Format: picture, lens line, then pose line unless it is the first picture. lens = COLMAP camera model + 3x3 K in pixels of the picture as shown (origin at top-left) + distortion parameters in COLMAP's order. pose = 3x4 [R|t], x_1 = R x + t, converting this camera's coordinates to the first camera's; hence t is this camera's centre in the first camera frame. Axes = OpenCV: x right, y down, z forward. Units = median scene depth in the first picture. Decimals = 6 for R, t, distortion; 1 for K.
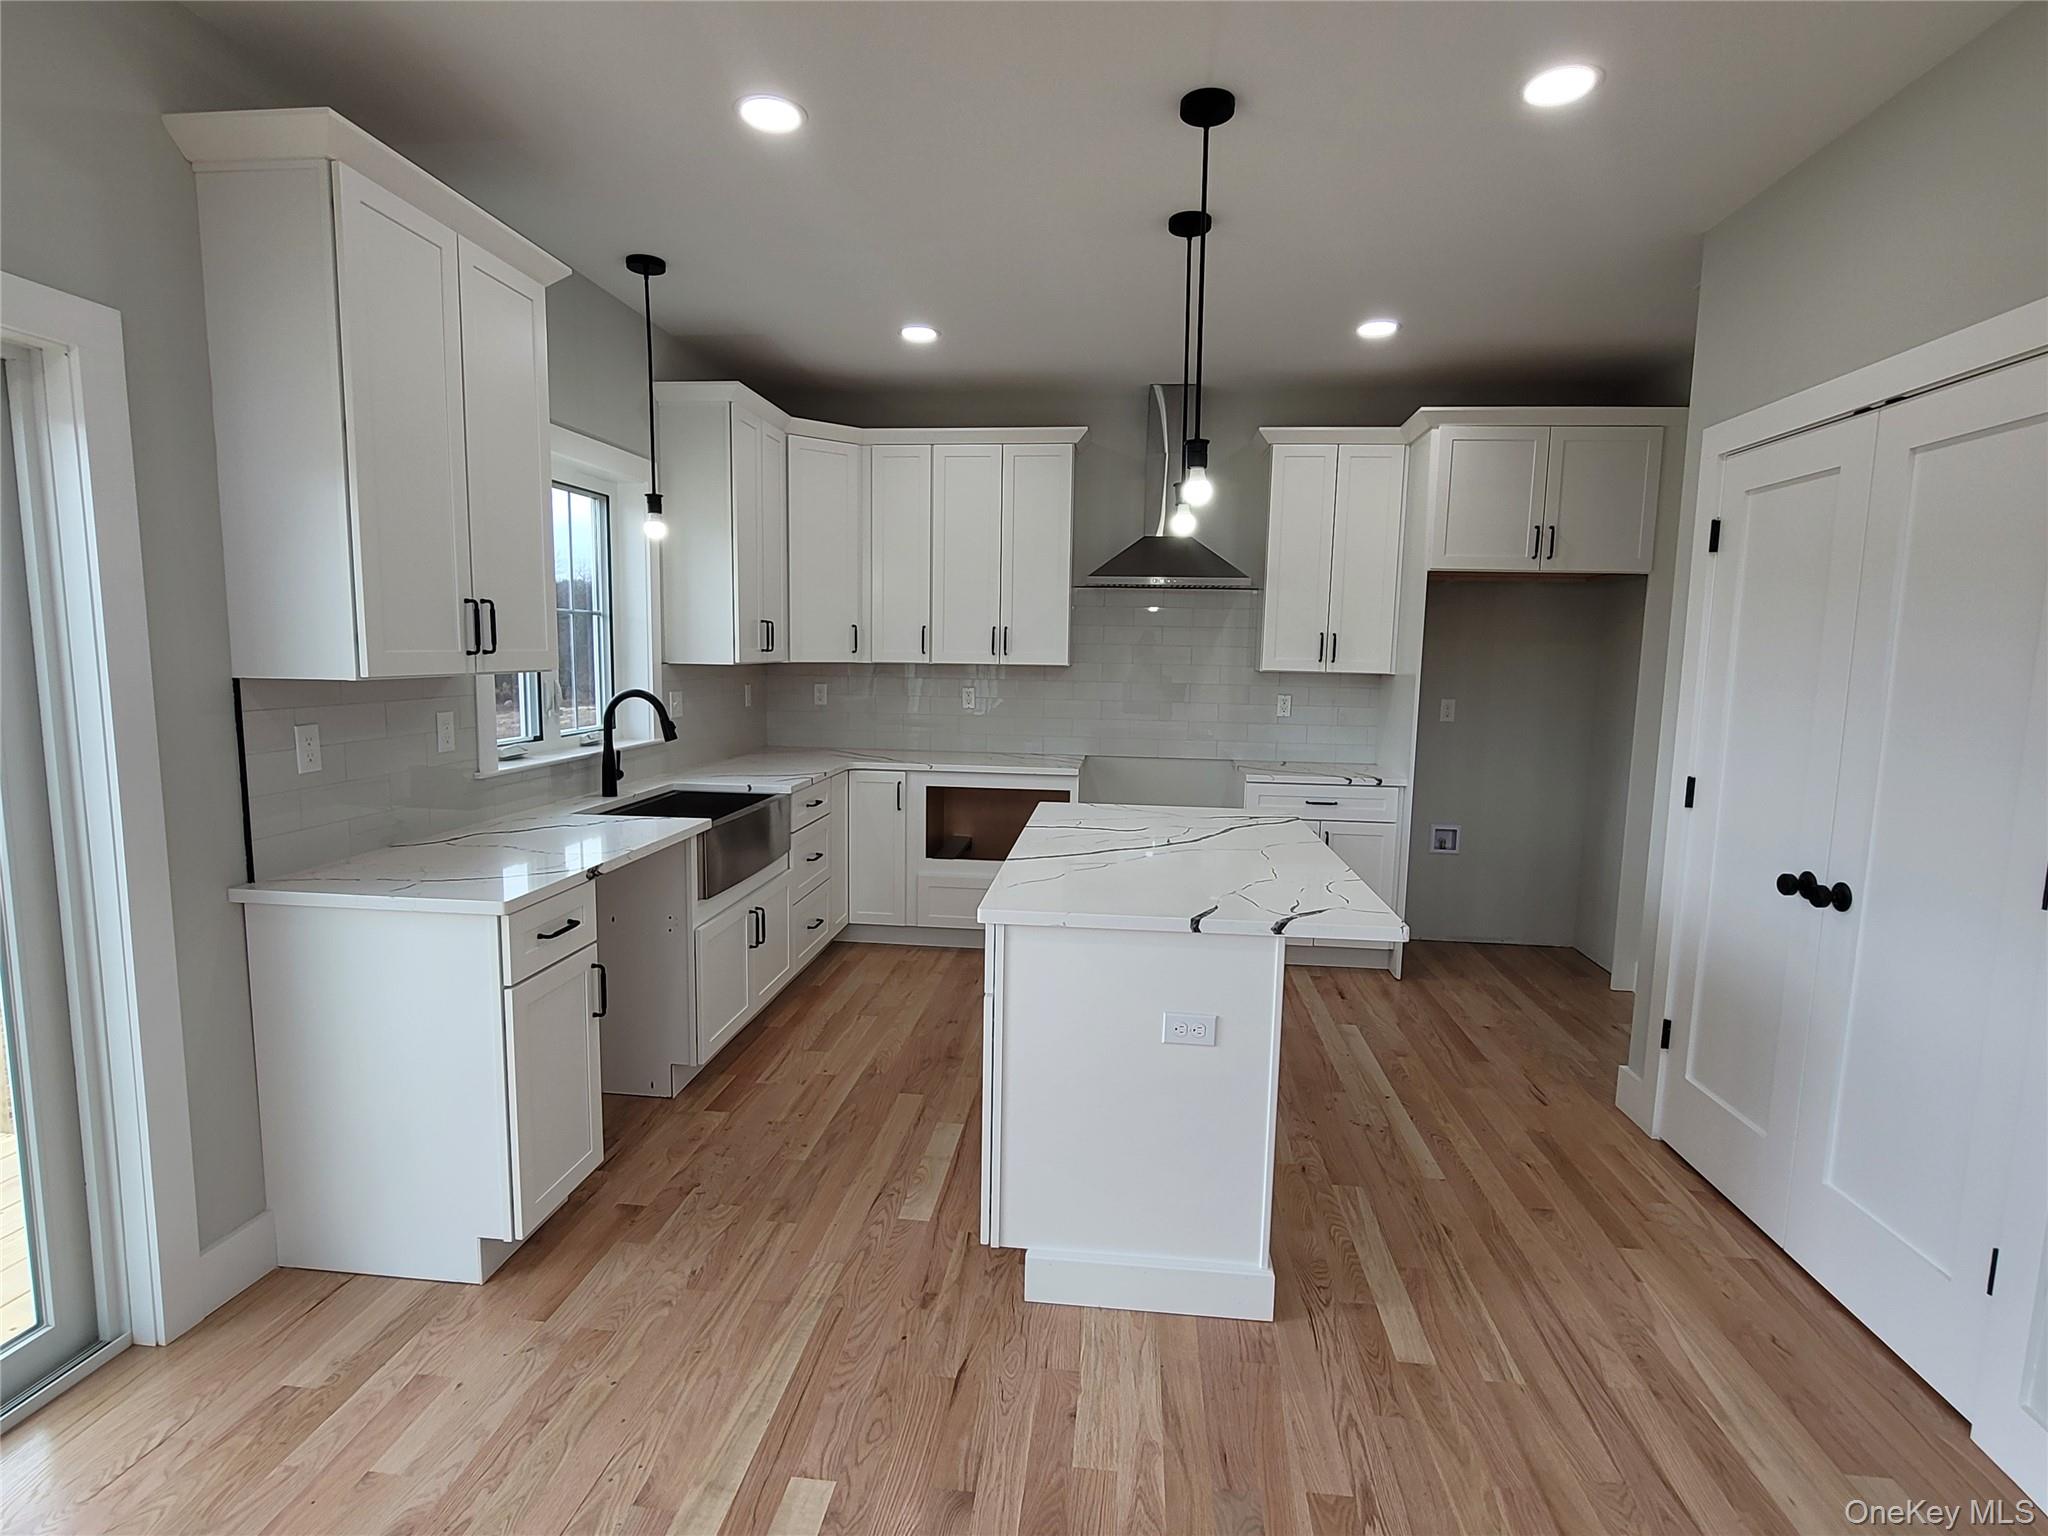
lens RADIAL K [[1034.3, 0, 1017.2], [0, 1034.3, 766.0], [0, 0, 1]] dist [-0.006126, 0.000134]
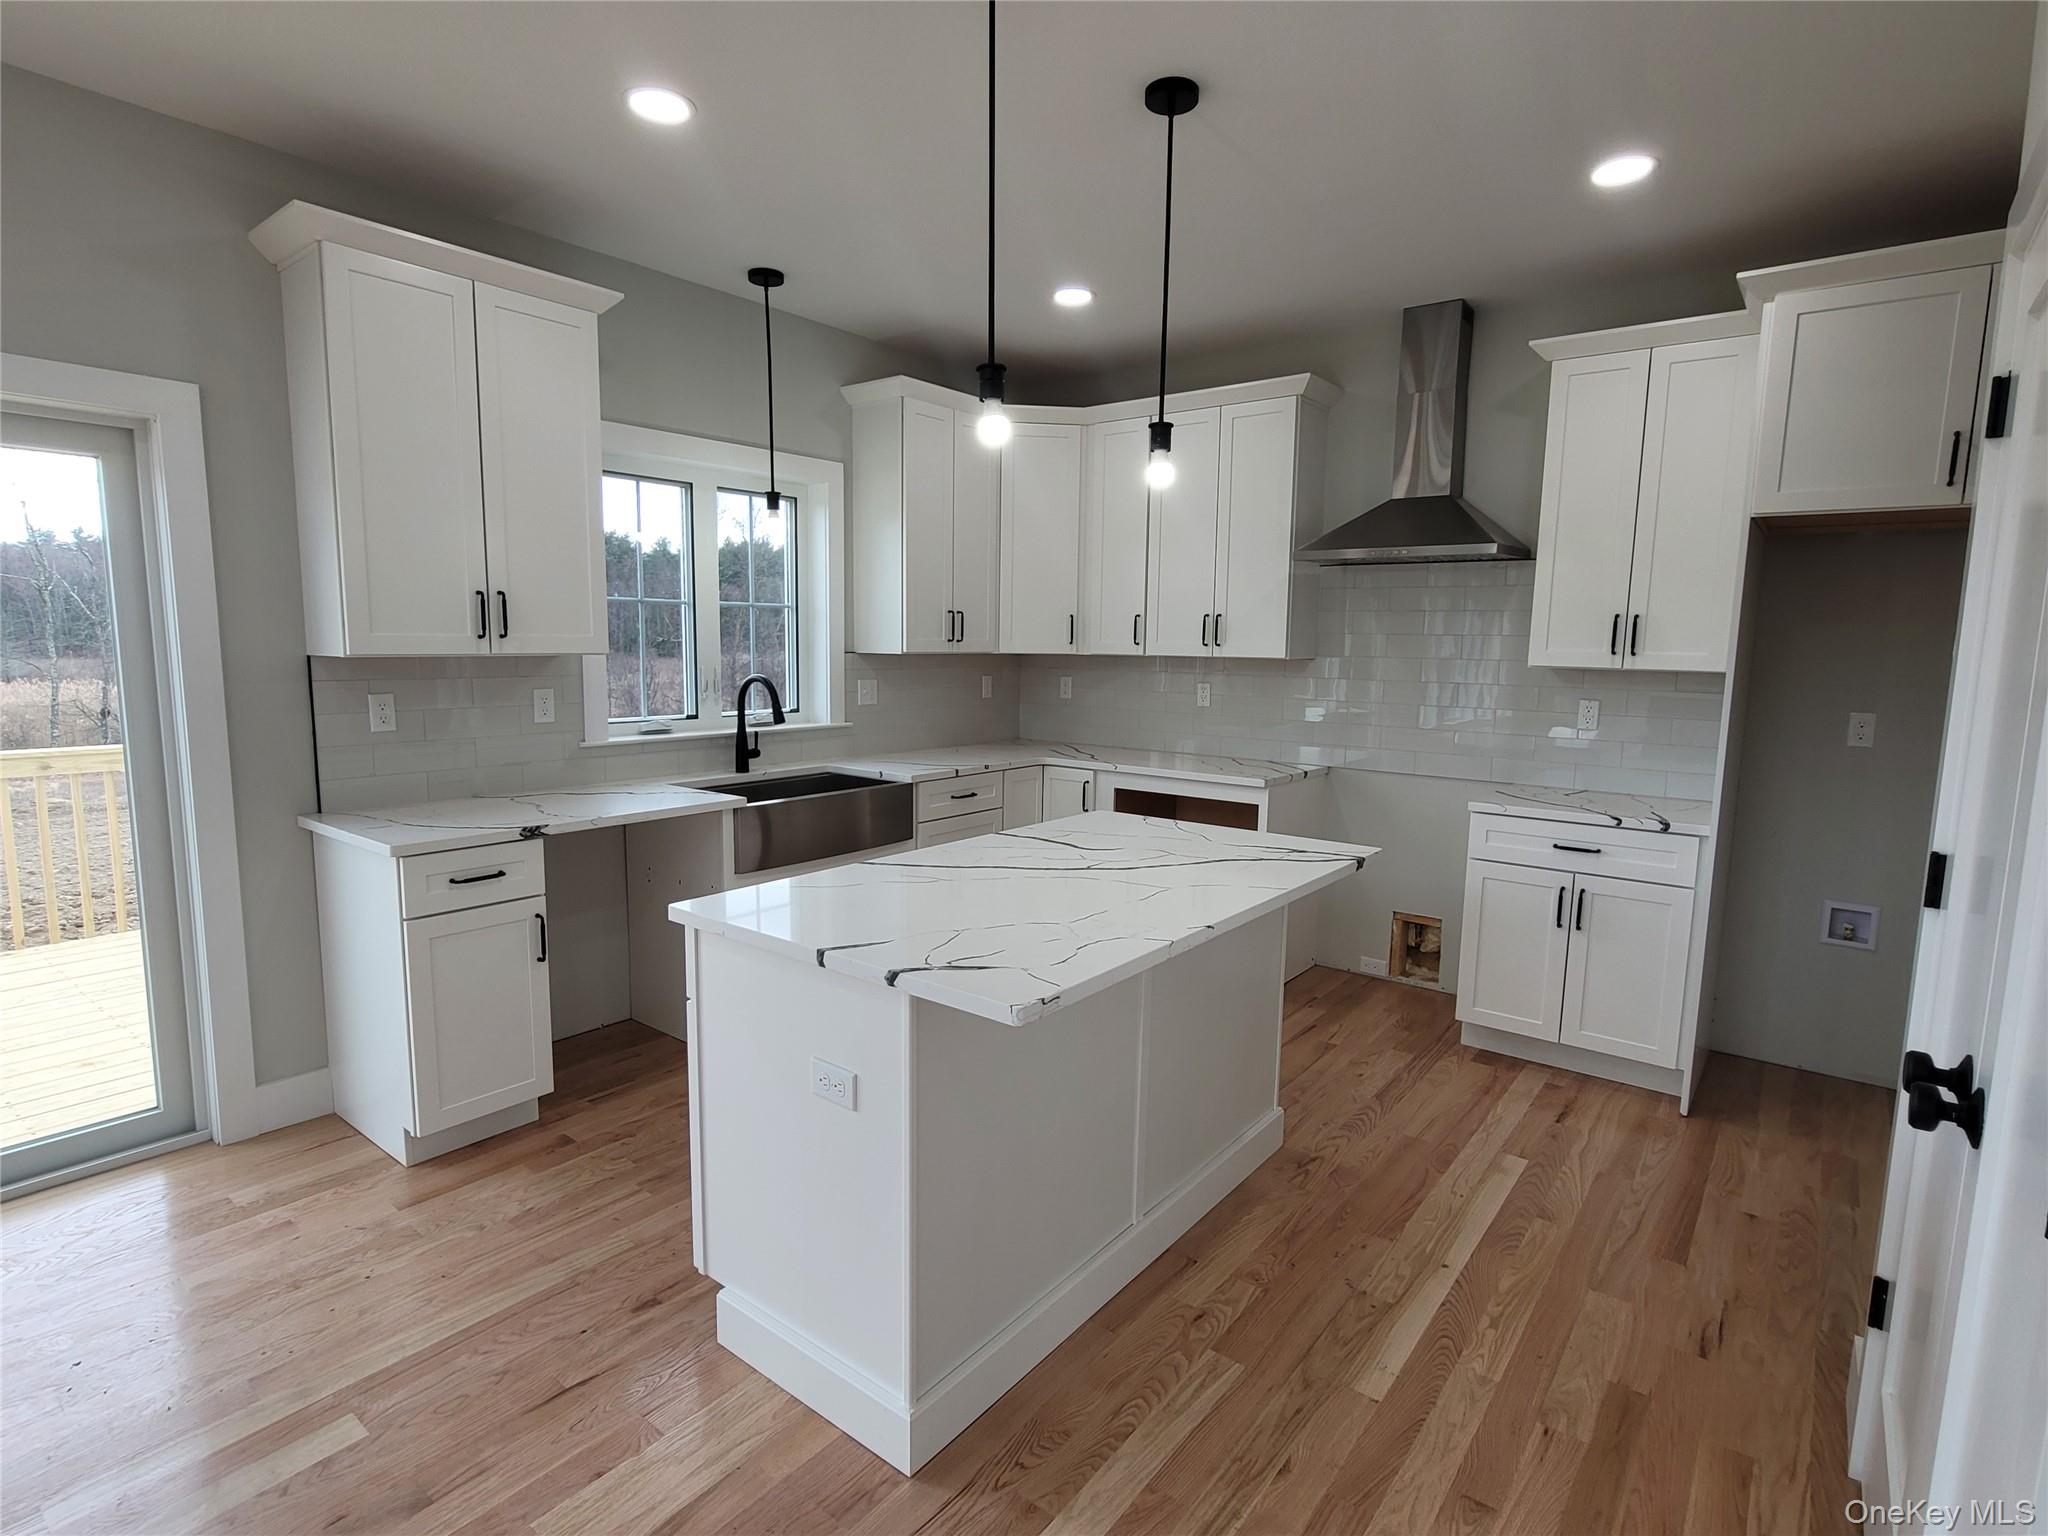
lens RADIAL K [[1034.3, 0, 1016.7], [0, 1034.3, 766.2], [0, 0, 1]] dist [-0.006126, 0.000134]
pose [[0.847707, 0.059639, -0.527101, 0.417405], [-0.060368, 0.998051, 0.015838, -0.011893], [0.527018, 0.018394, 0.849655, 0.218233]]
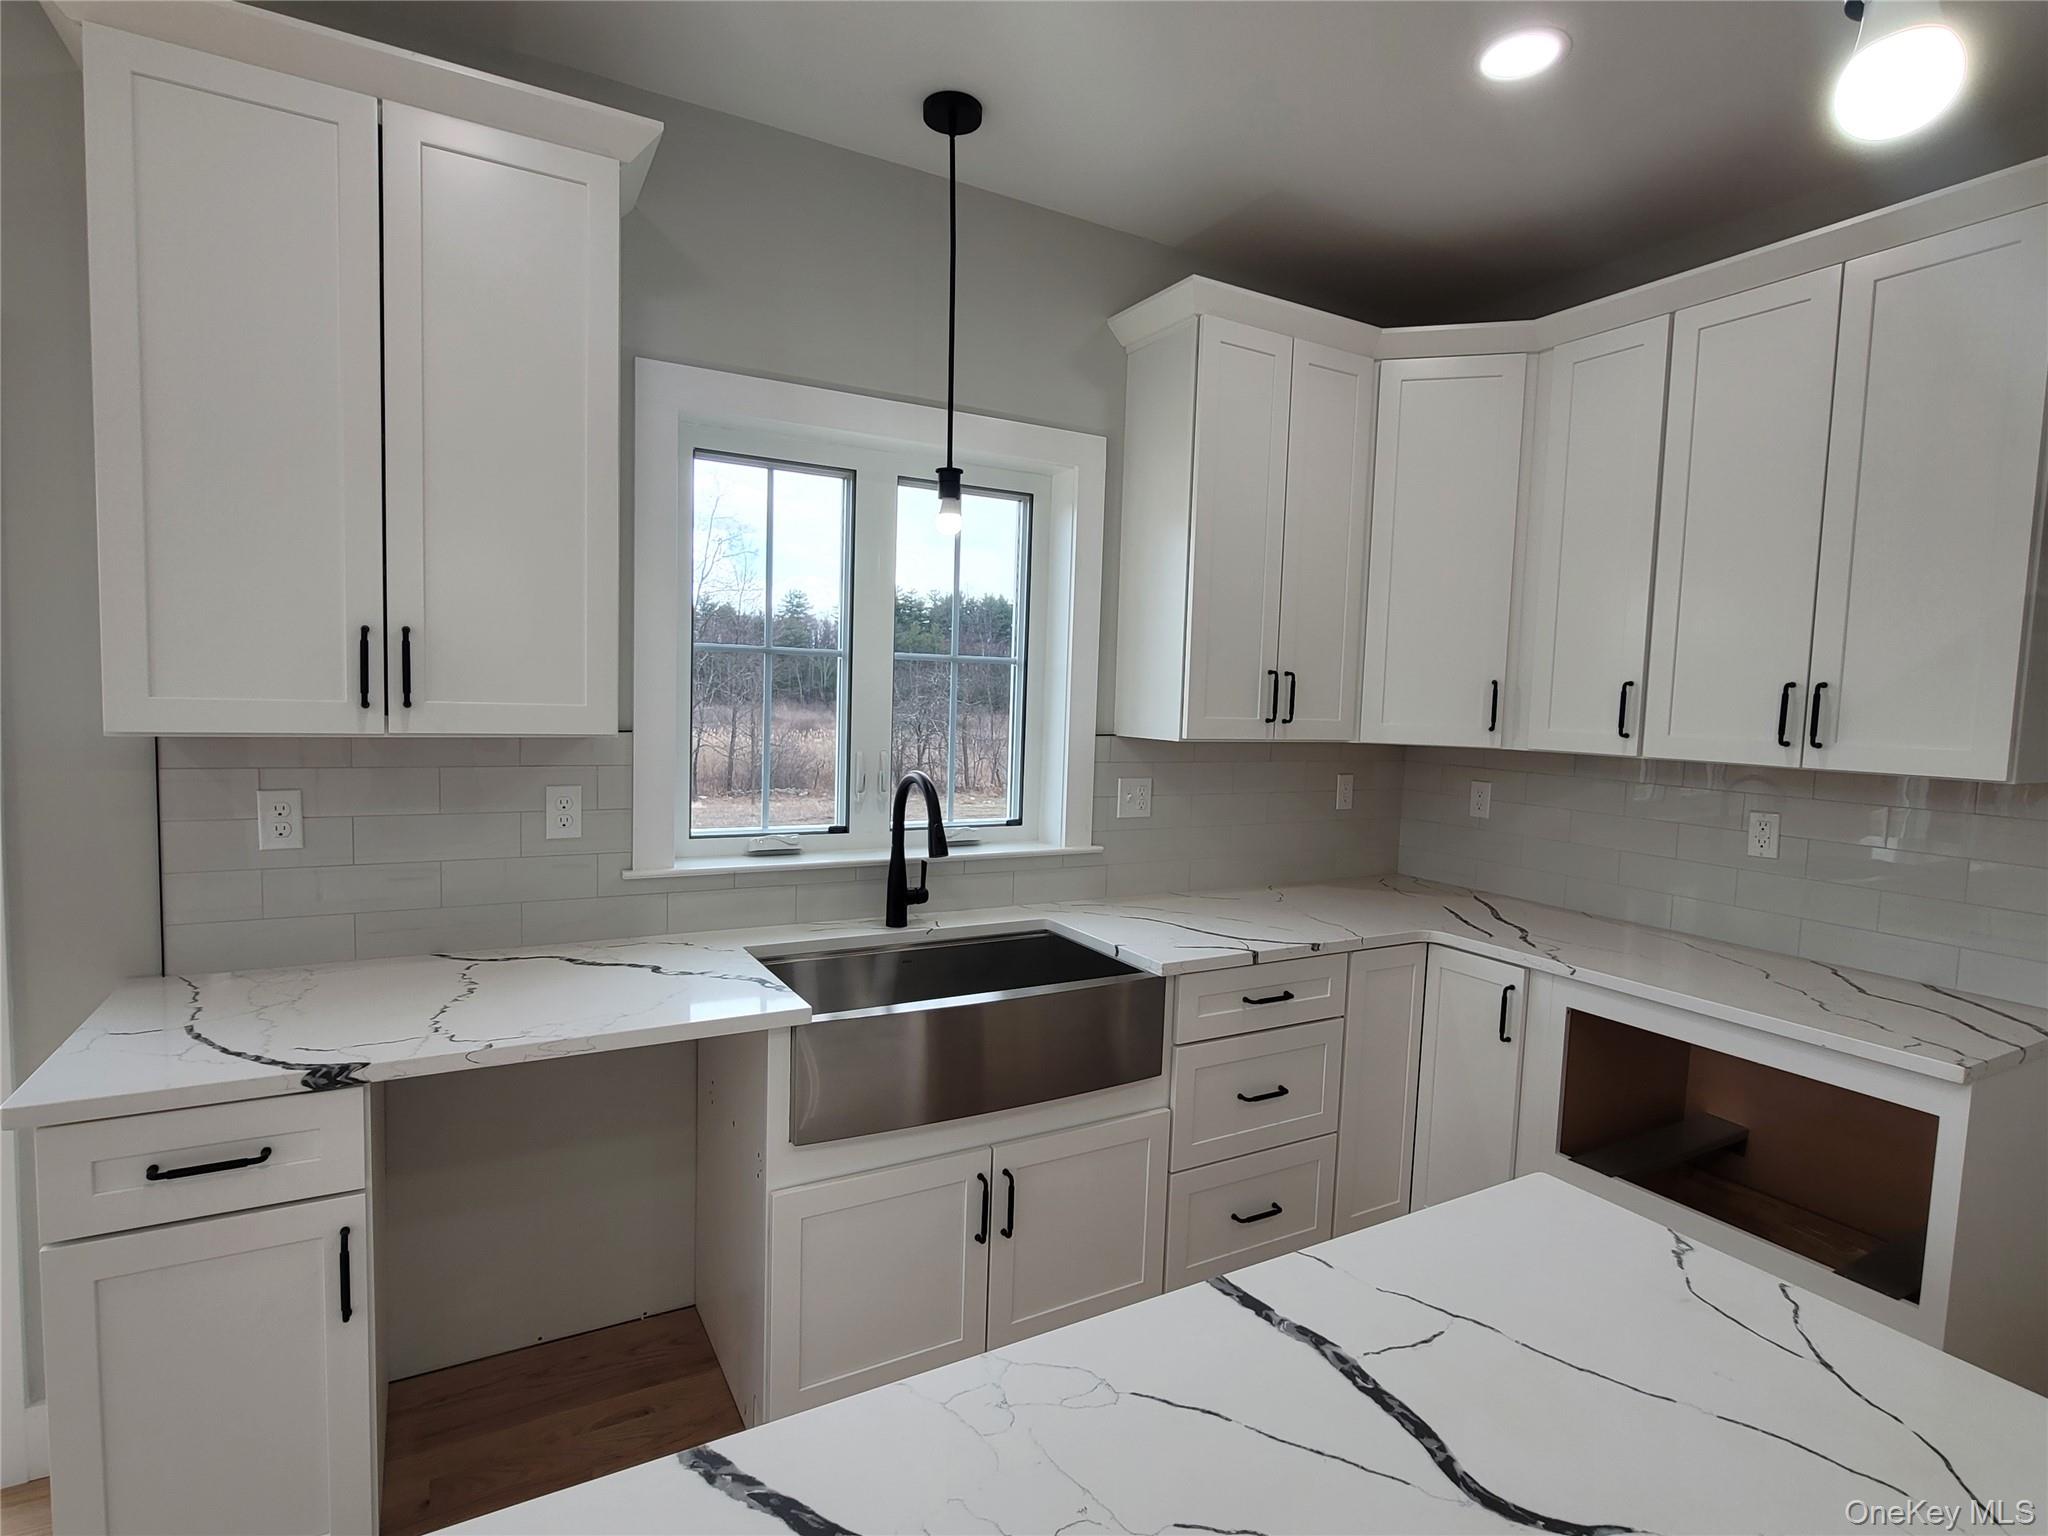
lens RADIAL K [[1034.3, 0, 1017.8], [0, 1034.3, 770.2], [0, 0, 1]] dist [-0.006126, 0.000134]
pose [[0.586290, 0.061695, -0.807748, 0.188026], [-0.115782, 0.993241, -0.008175, -0.074175], [0.801784, 0.098316, 0.589471, 0.638822]]
